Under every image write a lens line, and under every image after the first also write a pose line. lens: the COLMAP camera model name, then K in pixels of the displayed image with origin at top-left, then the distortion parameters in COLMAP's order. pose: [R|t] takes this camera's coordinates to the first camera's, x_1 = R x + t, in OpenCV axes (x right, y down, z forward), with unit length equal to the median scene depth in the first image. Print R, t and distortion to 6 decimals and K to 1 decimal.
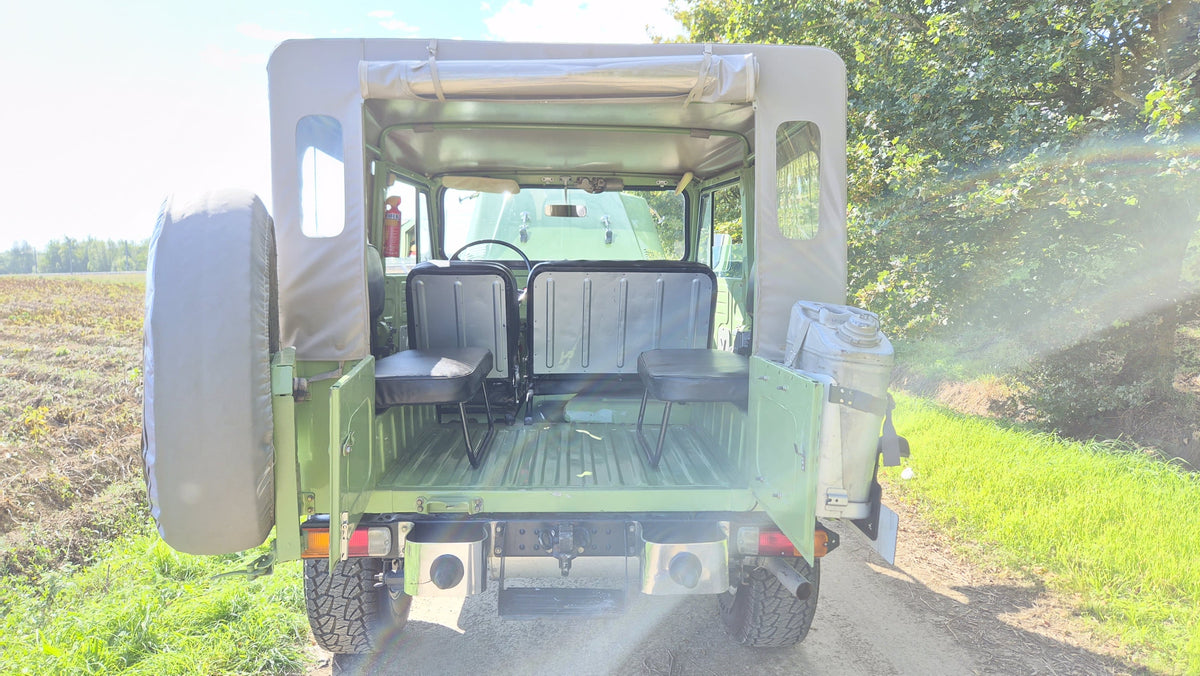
lens RADIAL K [[810.1, 0, 601.9], [0, 810.1, 347.4], [0, 0, 1]] dist [0.067933, -0.054013]
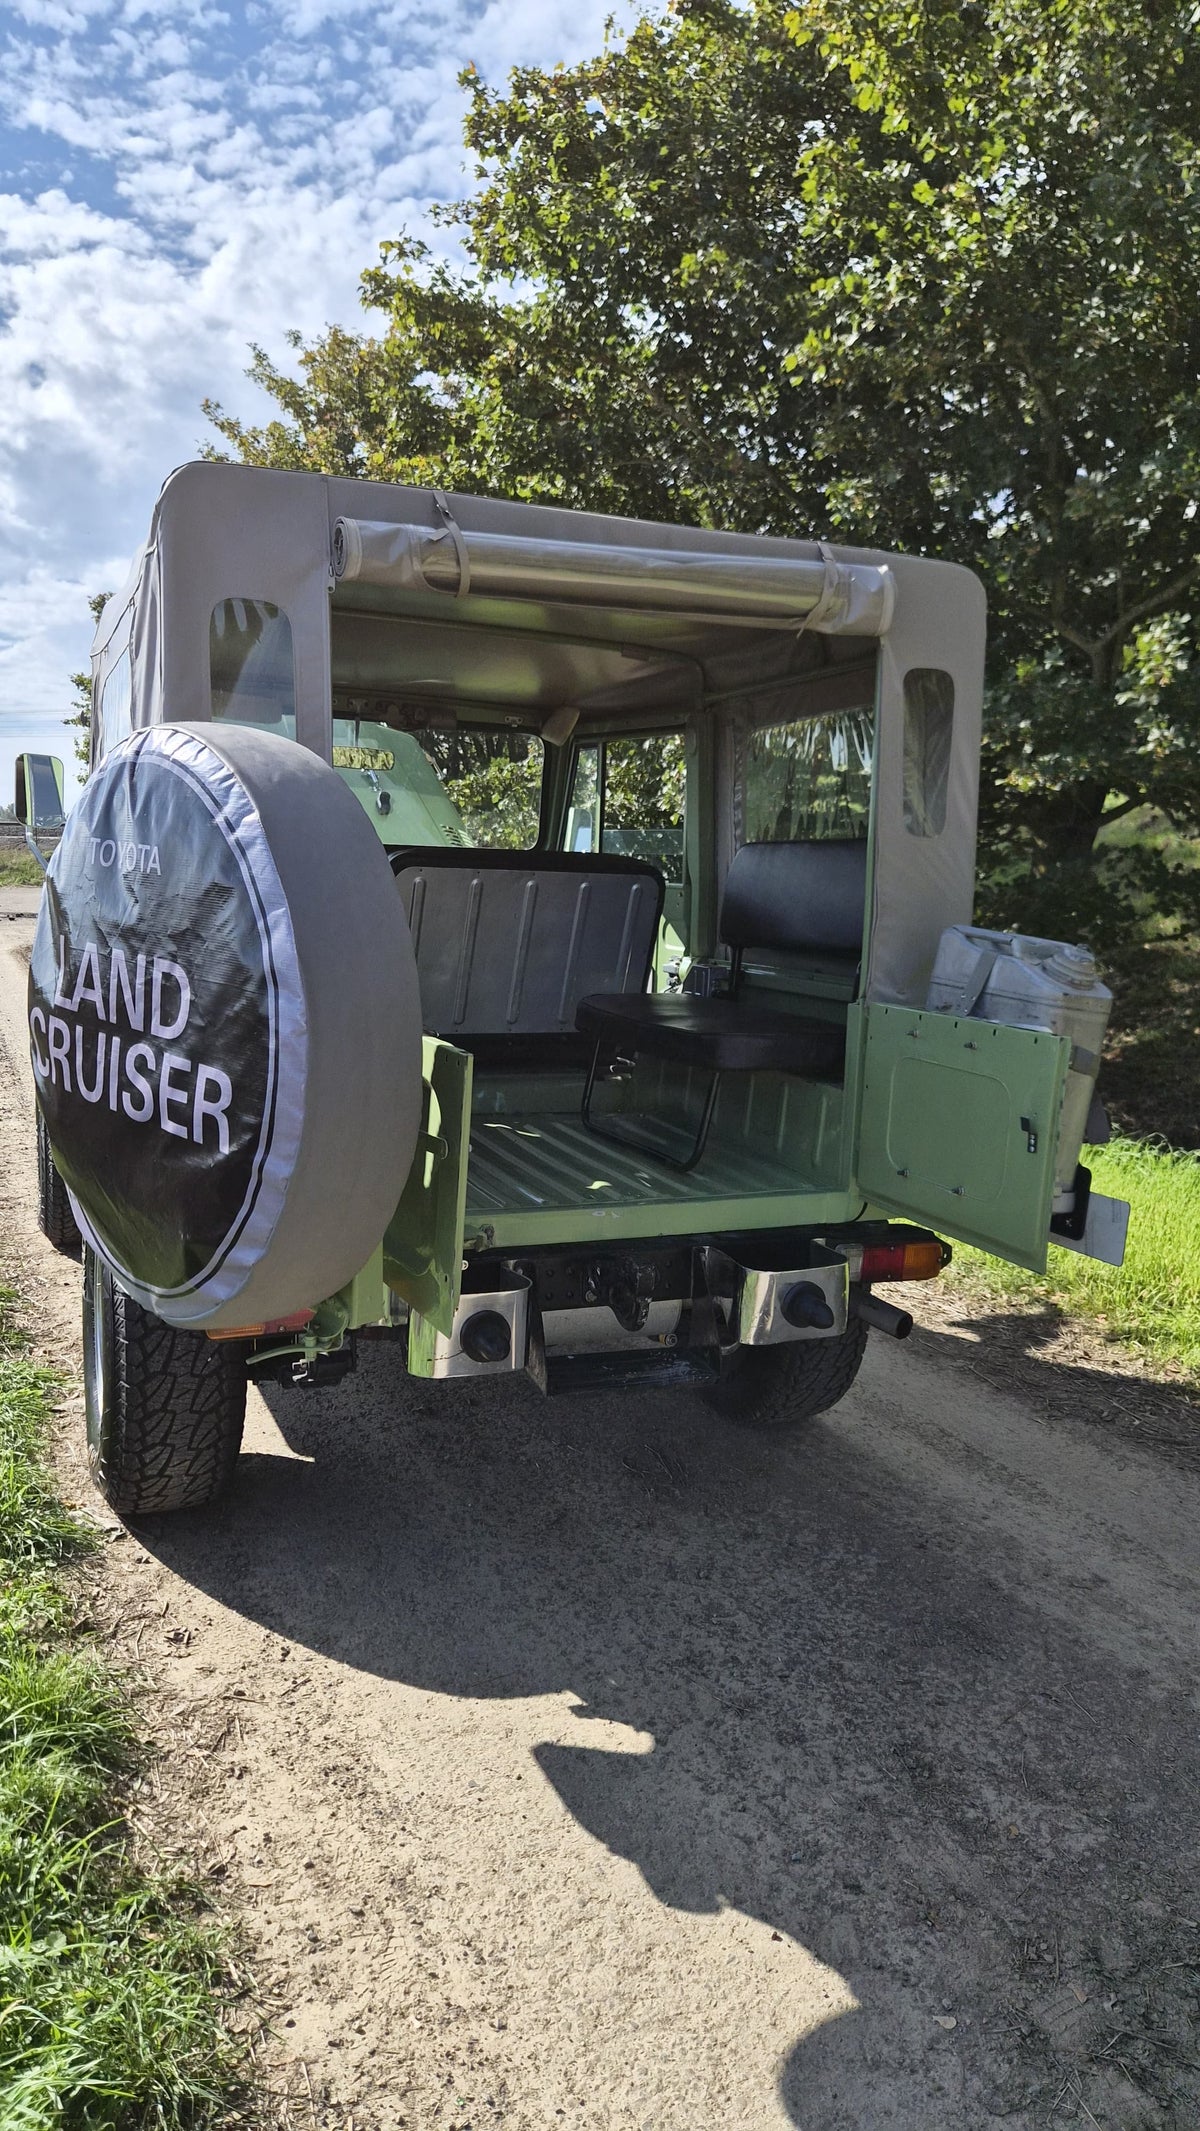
lens RADIAL K [[1438.7, 0, 594.3], [0, 1438.7, 1093.9], [0, 0, 1]] dist [0.067933, -0.054013]
pose [[0.933716, -0.028605, 0.356871, -0.401567], [0.003077, 0.997407, 0.071897, -0.001144], [-0.358002, -0.066033, 0.931383, -0.072585]]
